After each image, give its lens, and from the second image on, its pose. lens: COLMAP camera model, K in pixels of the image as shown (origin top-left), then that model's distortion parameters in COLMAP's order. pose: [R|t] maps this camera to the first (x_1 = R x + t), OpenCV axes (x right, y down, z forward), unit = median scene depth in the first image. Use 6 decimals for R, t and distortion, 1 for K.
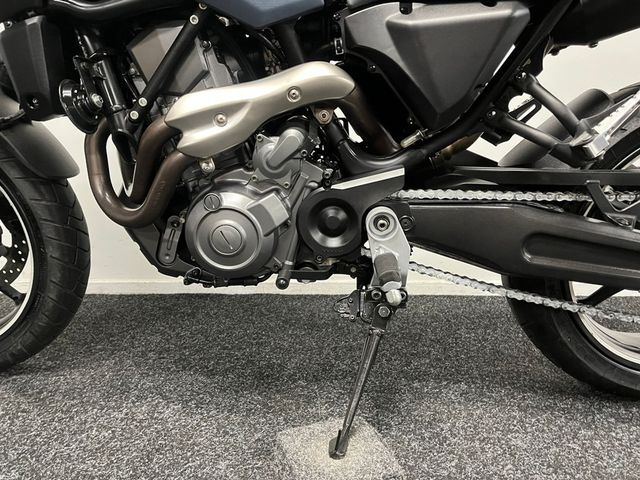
lens RADIAL K [[487.3, 0, 320.0], [0, 487.3, 240.0], [0, 0, 1]] dist [0.088548, -0.103362]
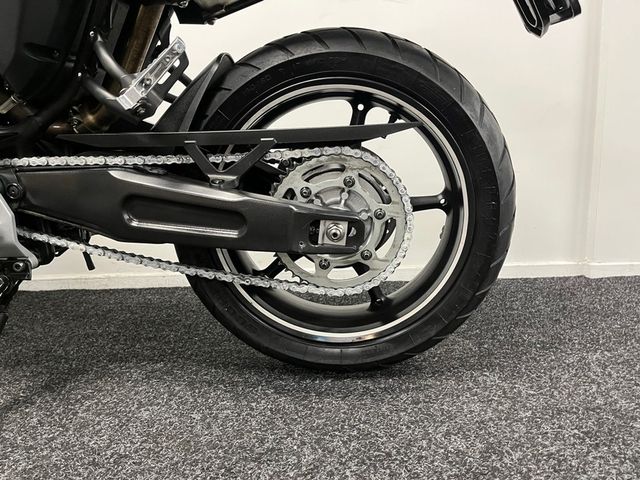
lens RADIAL K [[487.3, 0, 320.0], [0, 487.3, 240.0], [0, 0, 1]] dist [0.088548, -0.103362]
pose [[0.999307, -0.030405, -0.021486, 0.803096], [0.029664, 0.998981, -0.034004, 0.115067], [0.022498, 0.033343, 0.999191, 0.030527]]
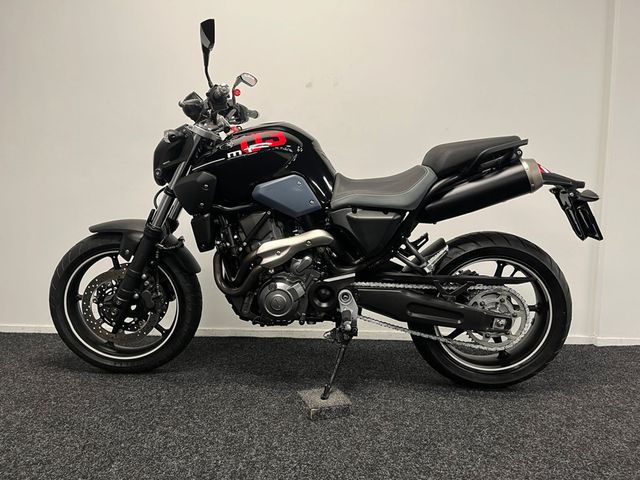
lens RADIAL K [[487.3, 0, 320.0], [0, 487.3, 240.0], [0, 0, 1]] dist [0.088548, -0.103362]
pose [[0.999808, 0.017968, 0.007801, -0.014618], [-0.016763, 0.990871, -0.133771, 0.008969], [-0.010133, 0.133614, 0.990982, -1.263004]]
